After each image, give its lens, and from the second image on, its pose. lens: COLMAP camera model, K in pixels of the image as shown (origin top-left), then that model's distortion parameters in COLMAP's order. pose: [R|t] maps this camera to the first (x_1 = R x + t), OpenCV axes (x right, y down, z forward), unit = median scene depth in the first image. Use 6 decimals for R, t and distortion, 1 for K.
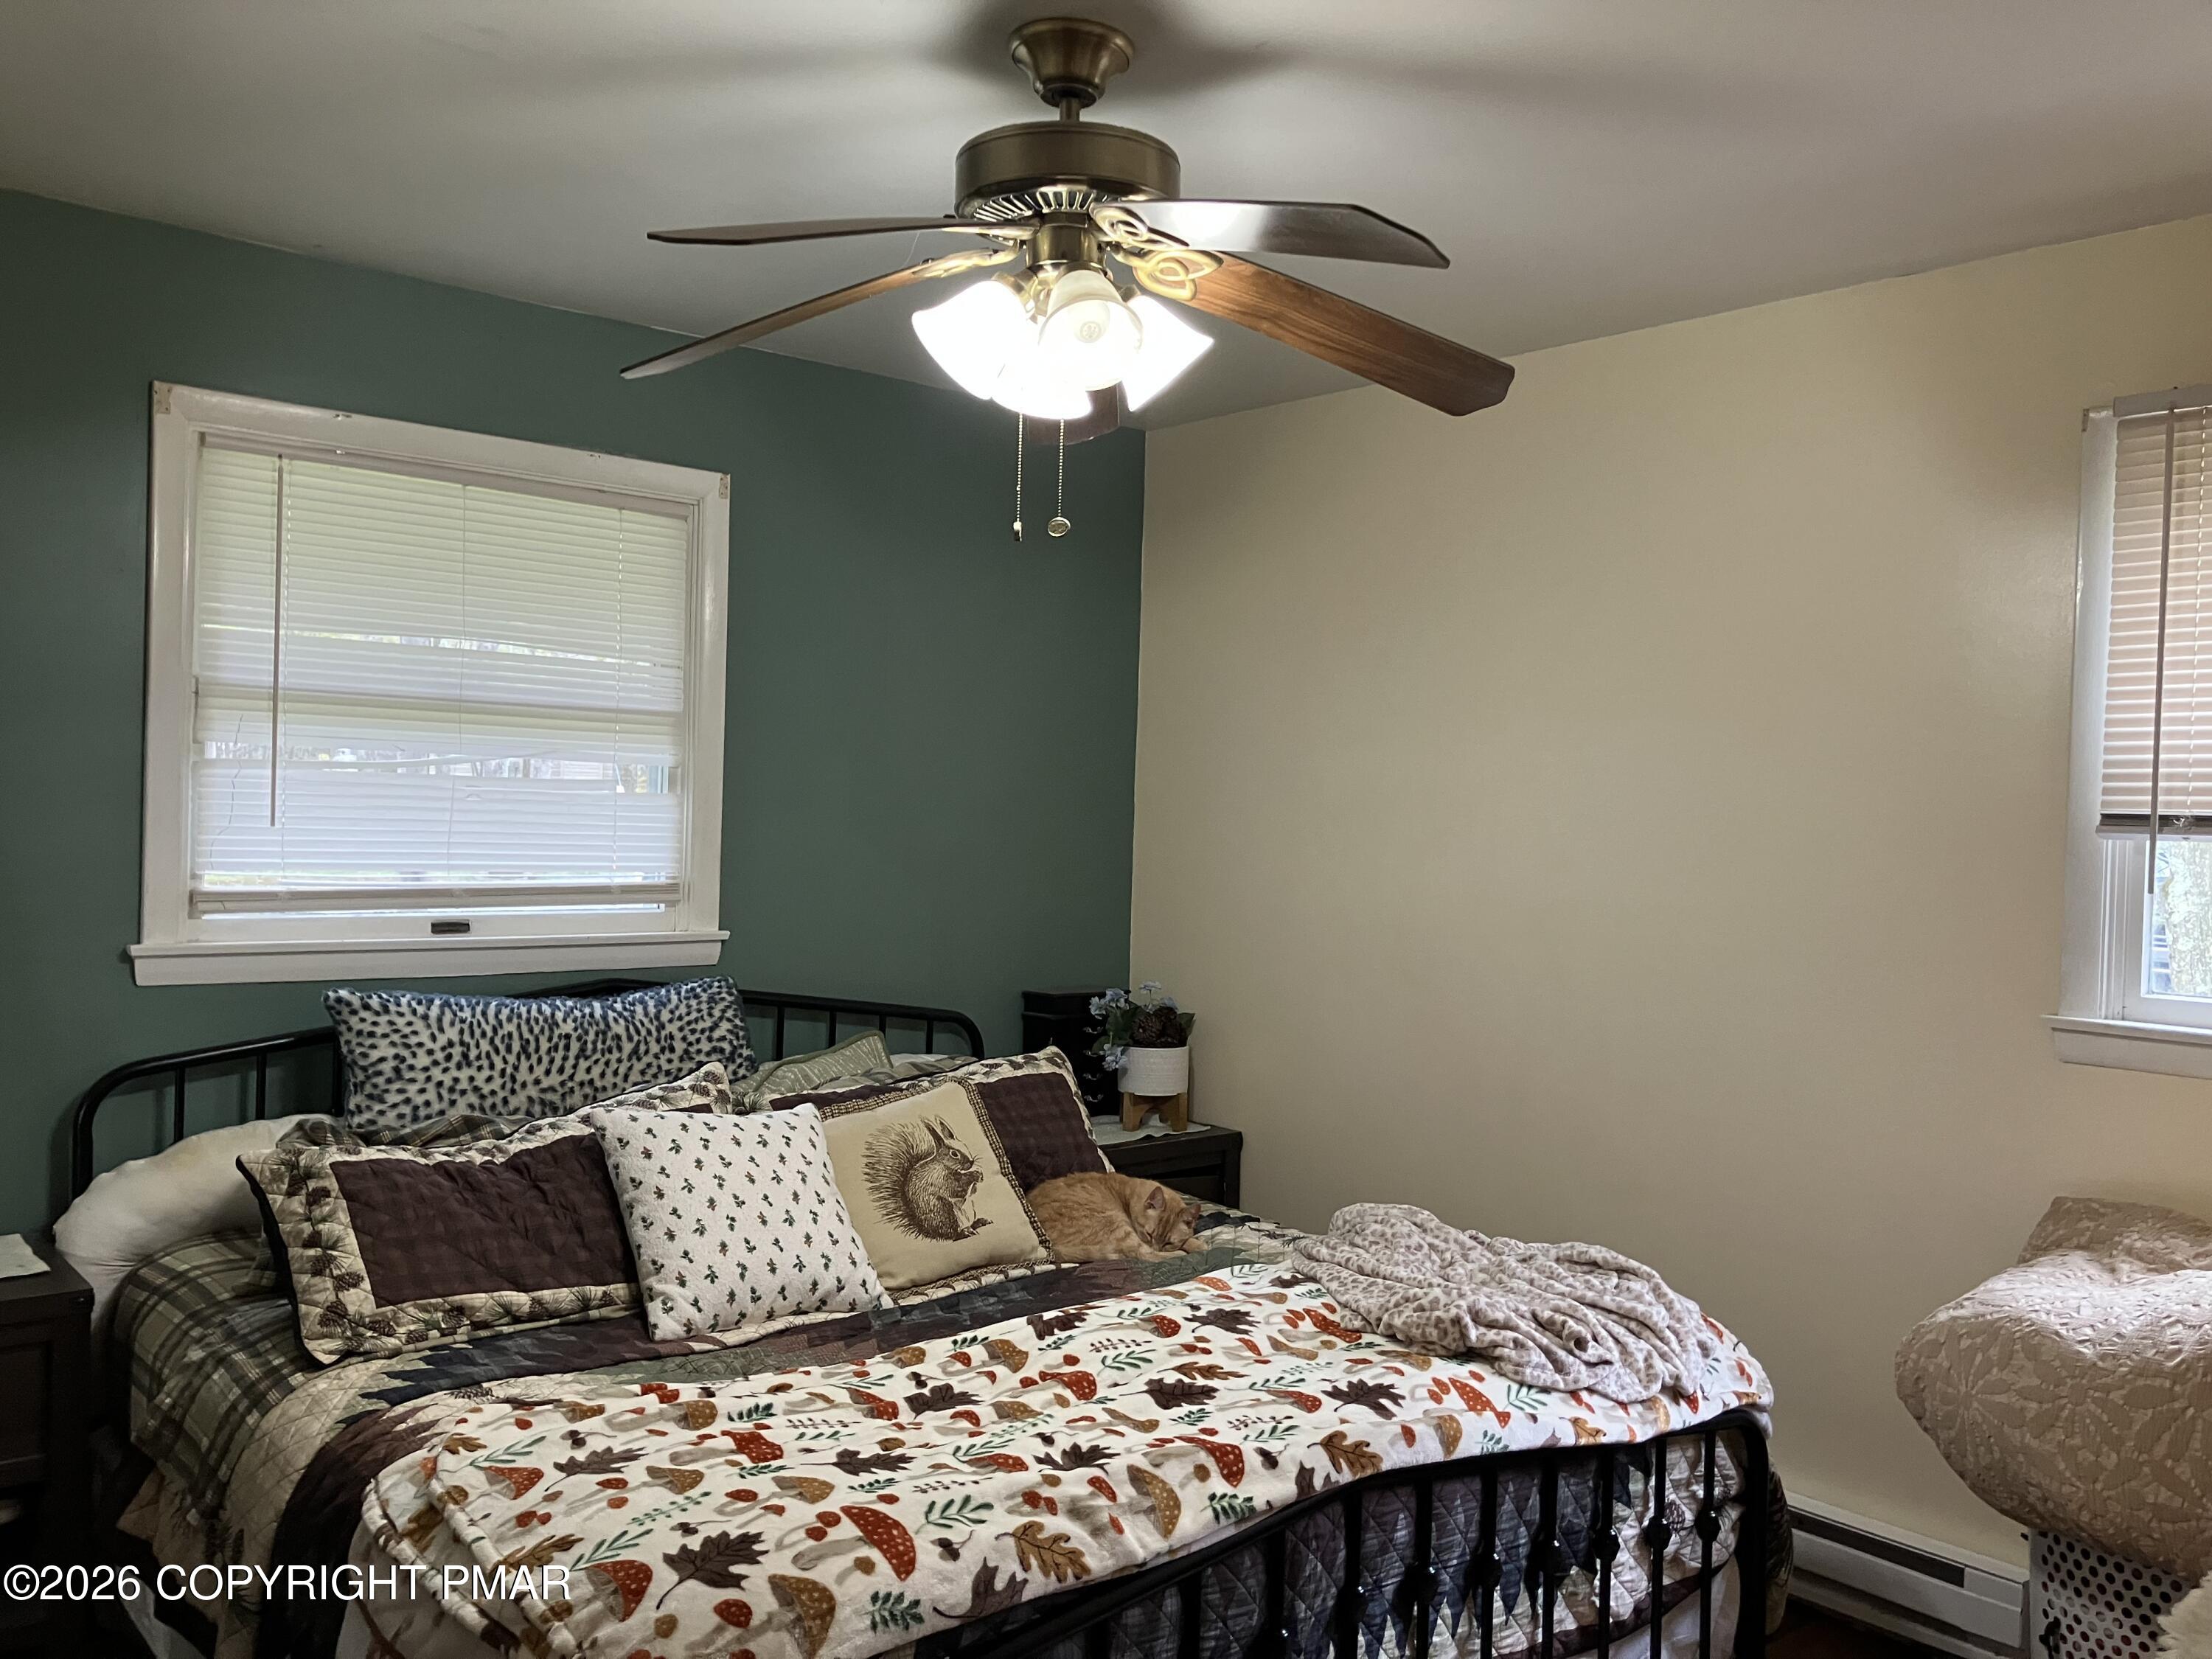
lens RADIAL K [[1806.7, 0, 1108.0], [0, 1806.7, 878.9], [0, 0, 1]] dist [-0.001341, 0.011030]
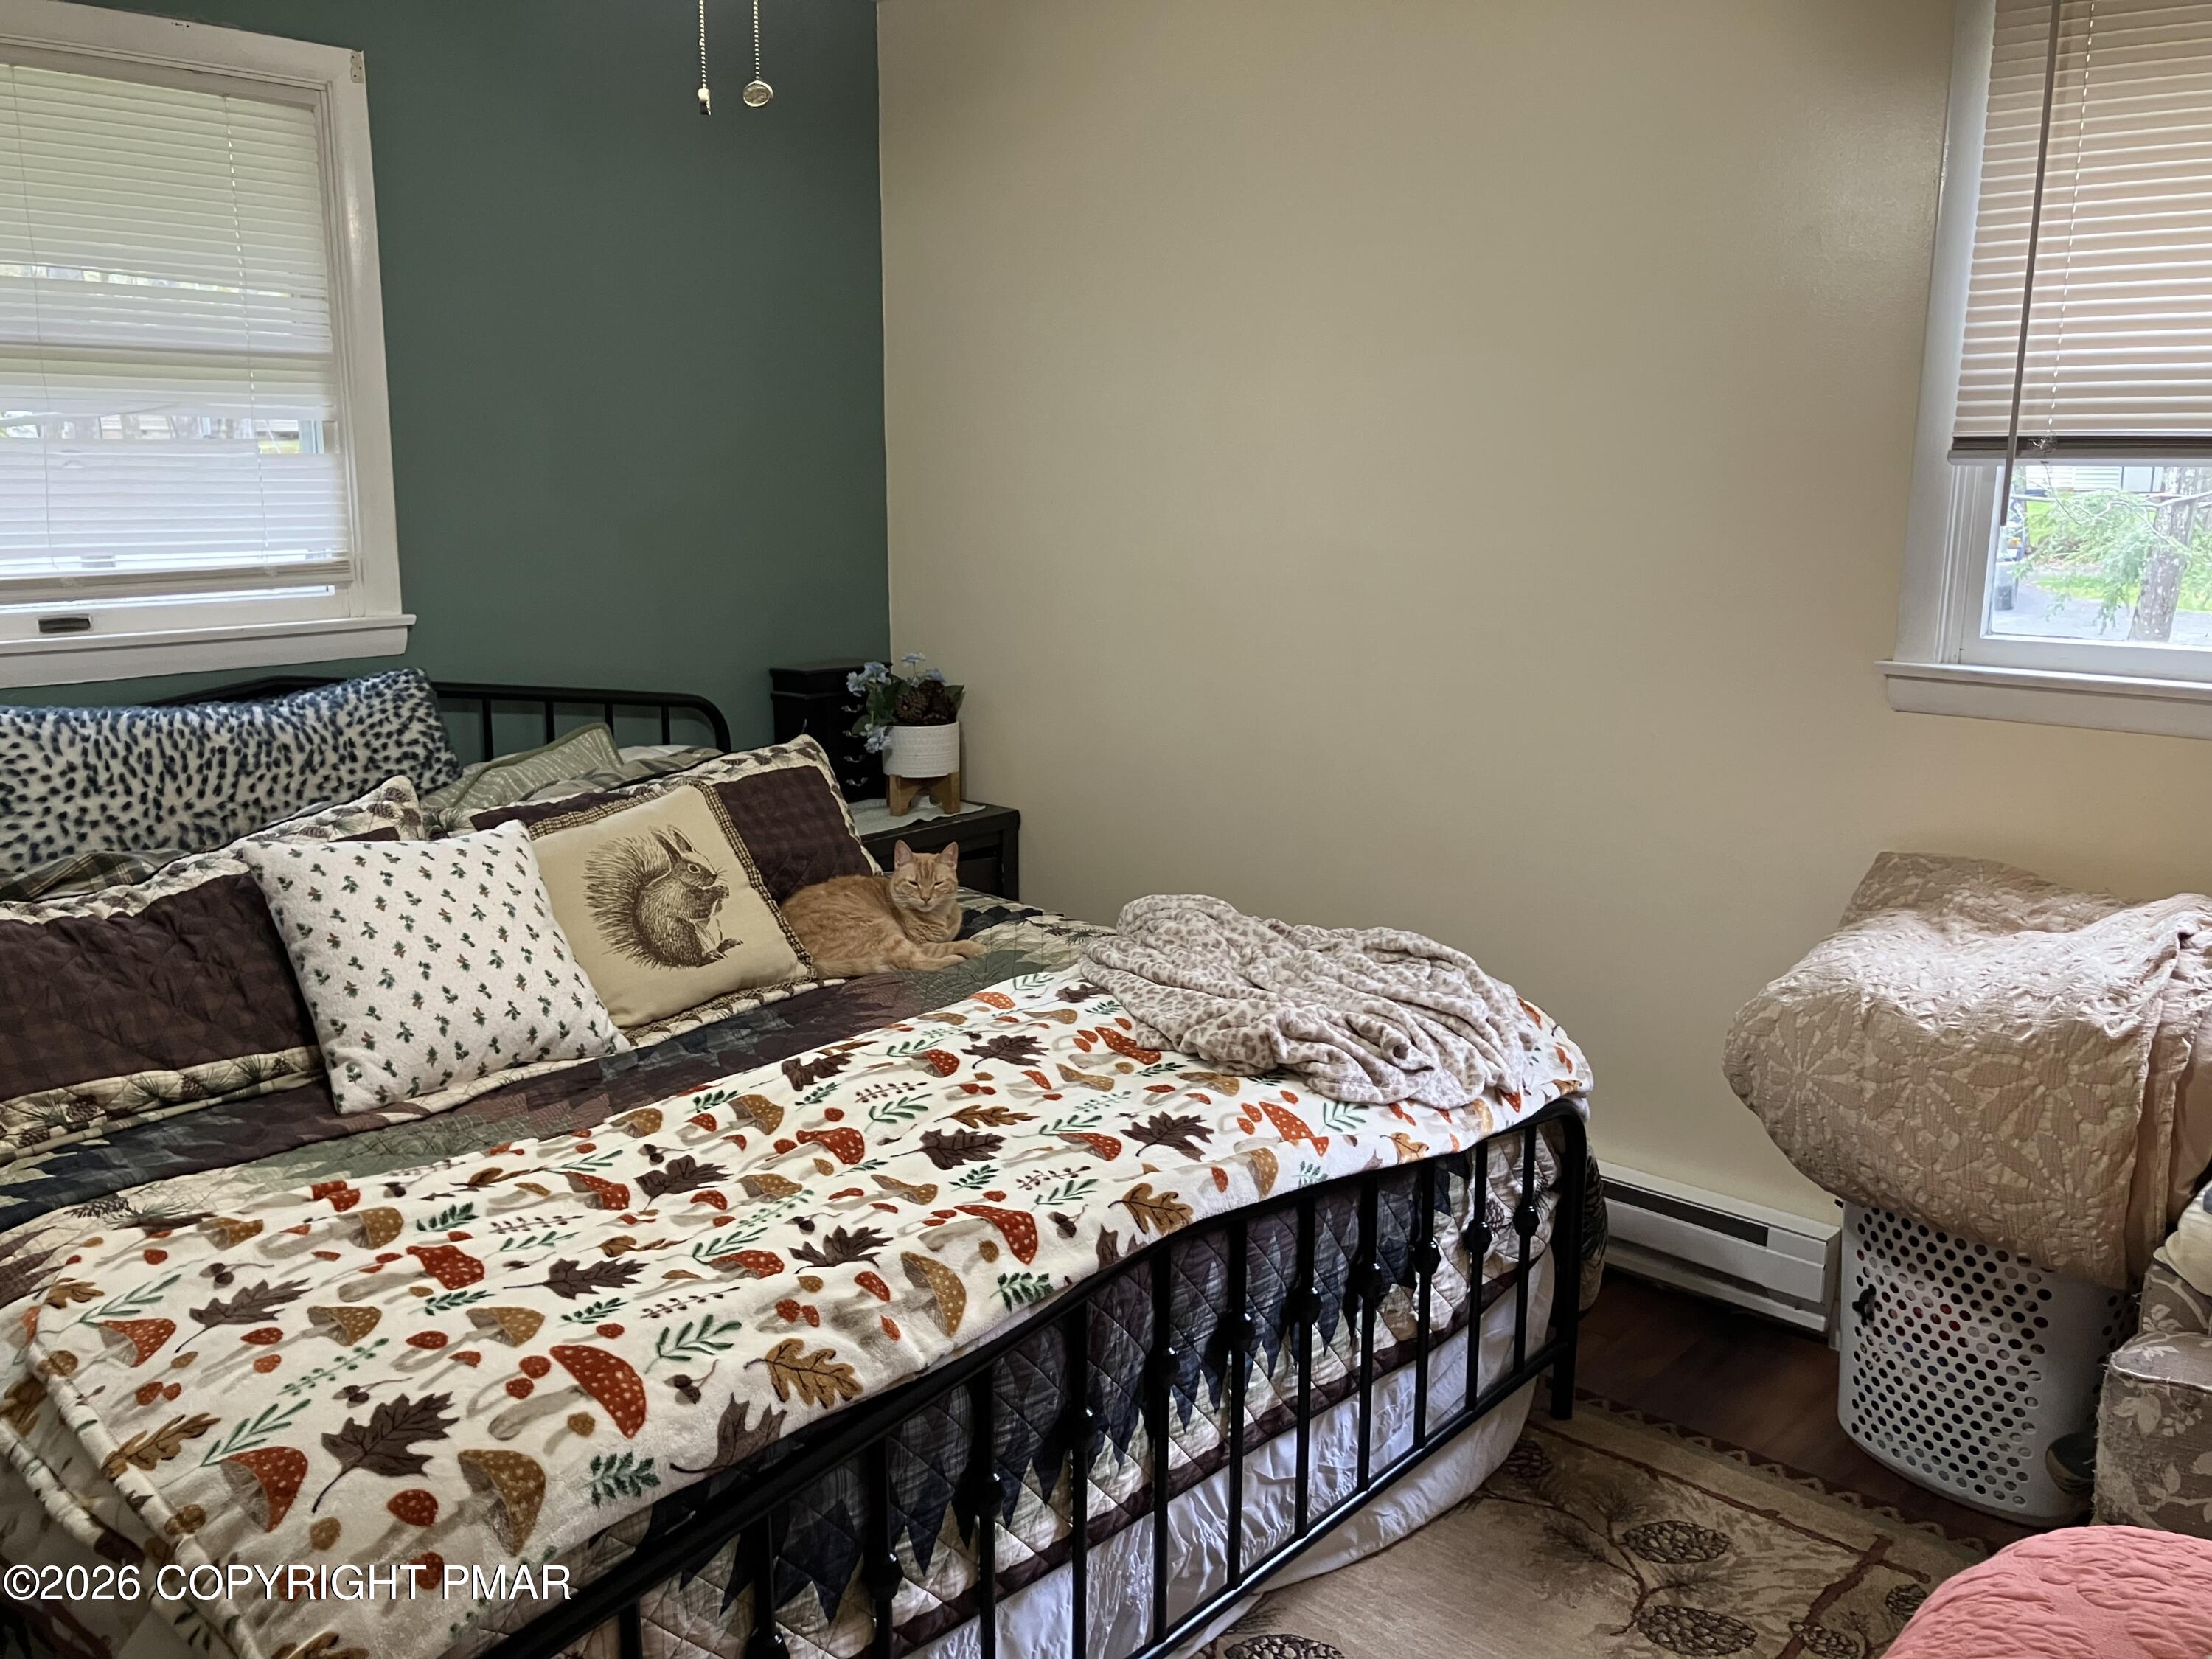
lens RADIAL K [[1784.3, 0, 1074.7], [0, 1784.3, 829.0], [0, 0, 1]] dist [0.000422, 0.015835]
pose [[0.993176, -0.048691, 0.105977, 0.009990], [0.029706, 0.984324, 0.173849, -0.012930], [-0.112780, -0.169515, 0.979053, 0.160082]]
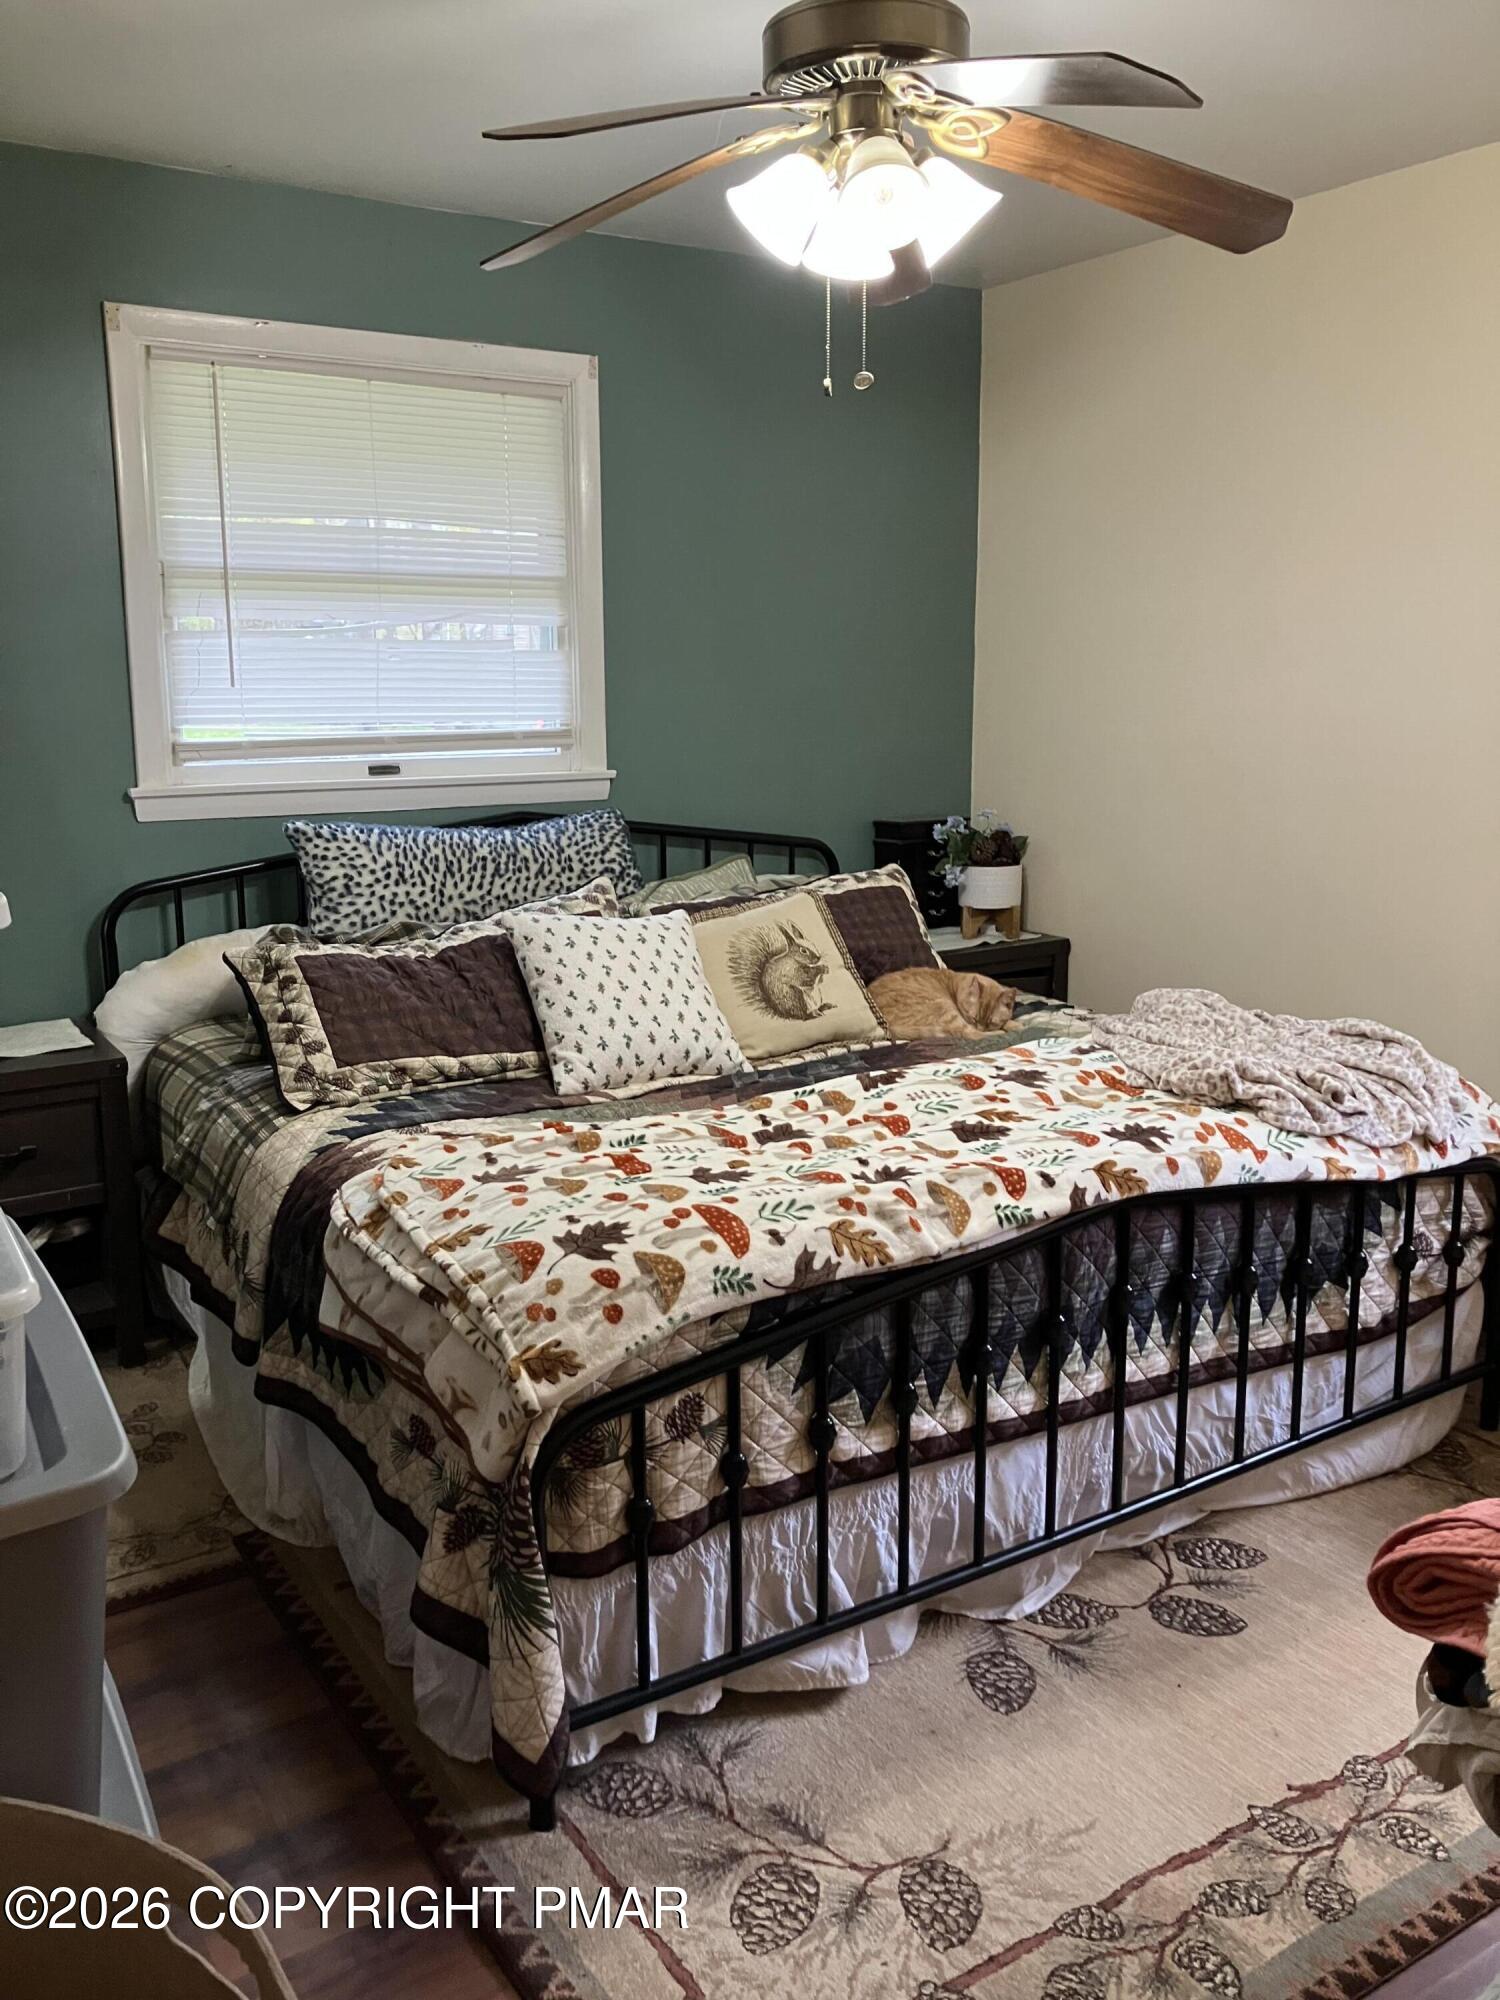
lens RADIAL K [[1603.9, 0, 782.2], [0, 1603.9, 999.8], [0, 0, 1]] dist [0.183068, -0.598124]
pose [[0.991465, -0.009596, -0.130017, 0.045311], [0.029951, 0.987378, 0.155524, 0.023882], [0.126883, -0.158091, 0.979238, -0.051501]]
